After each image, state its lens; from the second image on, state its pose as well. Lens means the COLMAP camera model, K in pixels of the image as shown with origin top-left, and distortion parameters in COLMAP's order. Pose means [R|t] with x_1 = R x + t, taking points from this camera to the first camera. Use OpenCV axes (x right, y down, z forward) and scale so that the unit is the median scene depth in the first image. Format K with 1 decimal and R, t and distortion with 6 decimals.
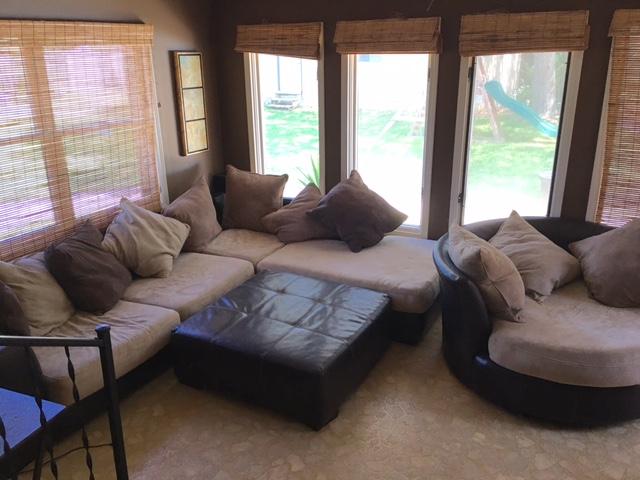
lens RADIAL K [[547.4, 0, 318.7], [0, 547.4, 245.2], [0, 0, 1]] dist [0.069558, -0.092571]
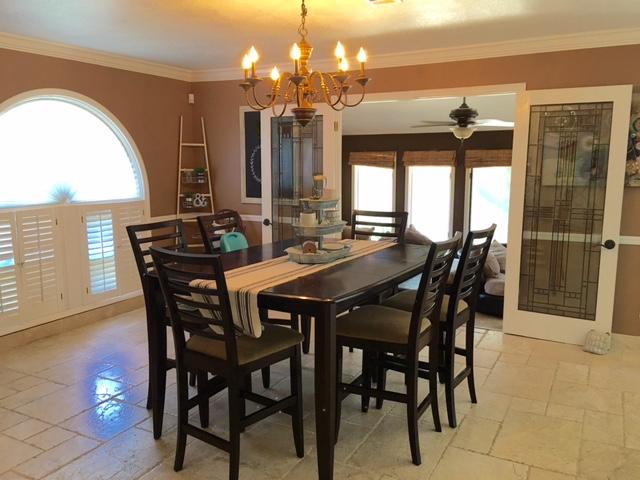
lens RADIAL K [[547.4, 0, 313.6], [0, 547.4, 241.6], [0, 0, 1]] dist [0.069558, -0.092571]
pose [[0.999898, 0.012540, -0.006902, -0.283213], [-0.013643, 0.980810, -0.194490, 0.325128], [0.004331, 0.194564, 0.980880, -0.936216]]
